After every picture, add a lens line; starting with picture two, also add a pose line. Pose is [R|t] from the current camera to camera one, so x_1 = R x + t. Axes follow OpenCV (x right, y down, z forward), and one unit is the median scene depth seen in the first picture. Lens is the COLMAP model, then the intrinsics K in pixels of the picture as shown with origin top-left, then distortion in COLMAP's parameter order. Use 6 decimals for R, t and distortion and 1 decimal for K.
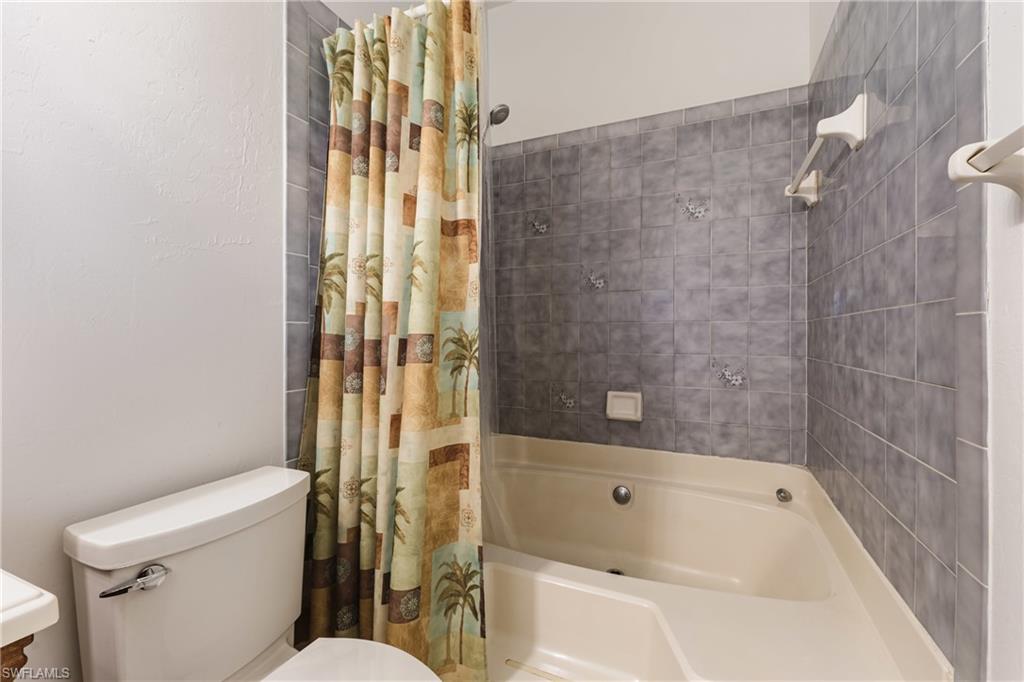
lens RADIAL K [[439.7, 0, 513.1], [0, 439.7, 335.2], [0, 0, 1]] dist [0.006850, -0.000947]
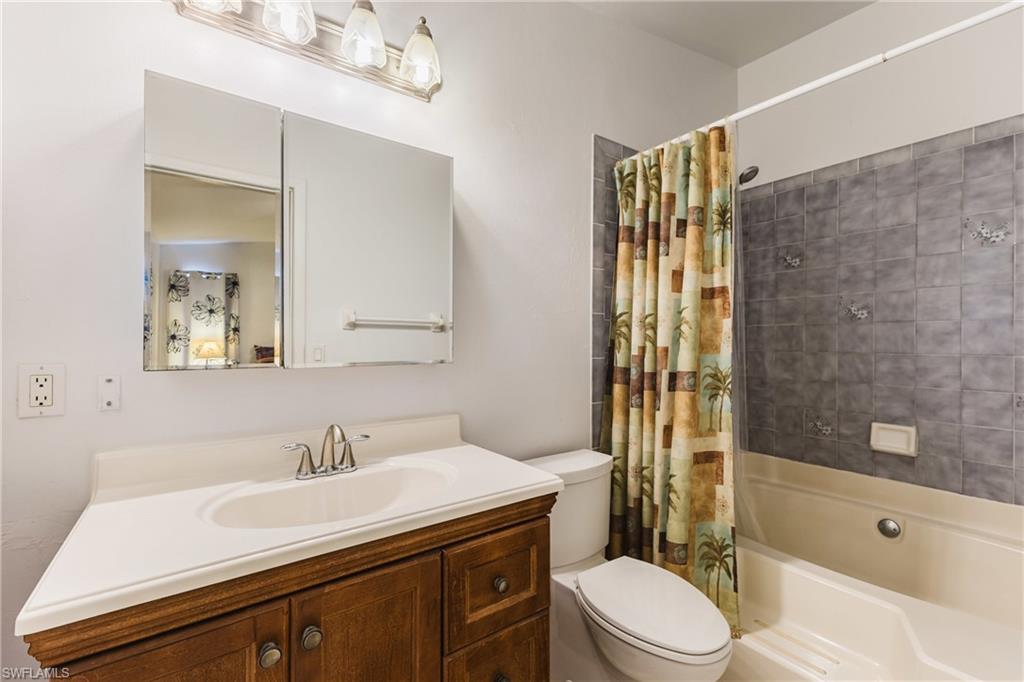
lens RADIAL K [[439.7, 0, 512.2], [0, 439.7, 339.5], [0, 0, 1]] dist [0.006850, -0.000947]
pose [[0.865988, -0.000008, -0.500065, 0.014270], [-0.006023, 0.999927, -0.010447, -0.074857], [0.500029, 0.012058, 0.865925, -0.462349]]
